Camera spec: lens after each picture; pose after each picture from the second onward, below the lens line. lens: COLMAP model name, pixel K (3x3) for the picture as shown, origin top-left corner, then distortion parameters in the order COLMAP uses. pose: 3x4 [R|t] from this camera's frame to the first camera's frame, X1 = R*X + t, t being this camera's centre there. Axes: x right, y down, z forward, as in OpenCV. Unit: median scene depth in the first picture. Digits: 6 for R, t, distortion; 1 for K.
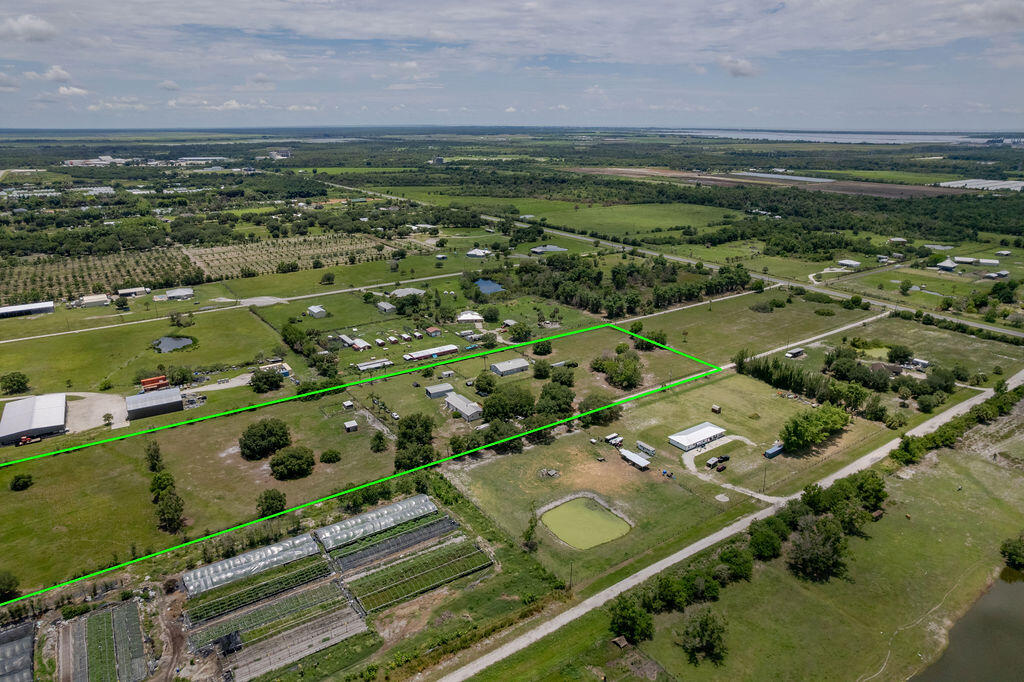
lens RADIAL K [[659.2, 0, 514.0], [0, 659.2, 337.3], [0, 0, 1]] dist [-0.079571, 0.071569]
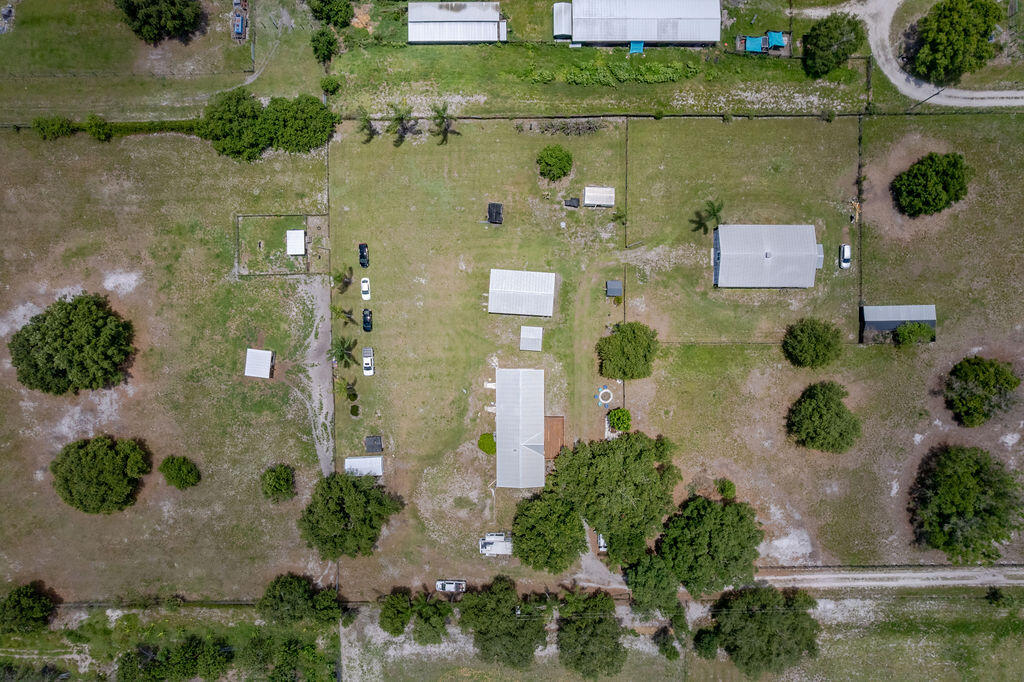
lens RADIAL K [[659.2, 0, 515.1], [0, 659.2, 346.1], [0, 0, 1]] dist [-0.079571, 0.071569]
pose [[0.829364, 0.558561, 0.012841, -0.084619], [-0.171591, 0.232775, 0.957273, -0.227735], [0.531707, -0.796131, 0.288899, 0.696361]]
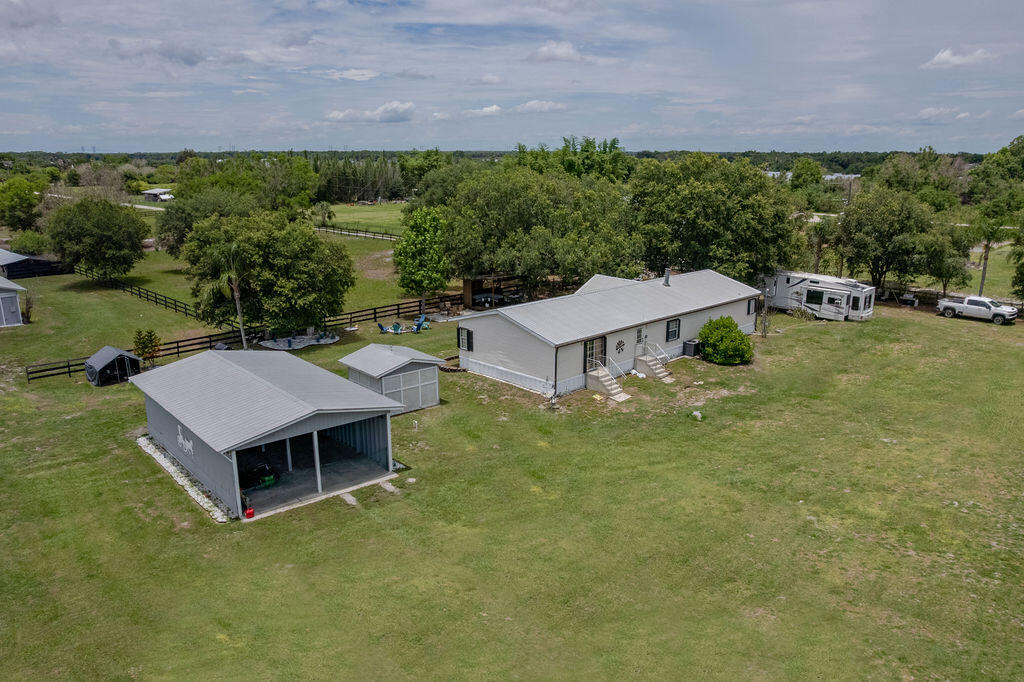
lens RADIAL K [[780.4, 0, 510.1], [0, 780.4, 348.0], [0, 0, 1]] dist [-0.072372, 0.053906]
pose [[-0.173852, -0.241850, 0.954612, -0.179630], [0.310463, 0.906479, 0.286196, 0.041554], [-0.934552, 0.346127, -0.082508, 0.786326]]
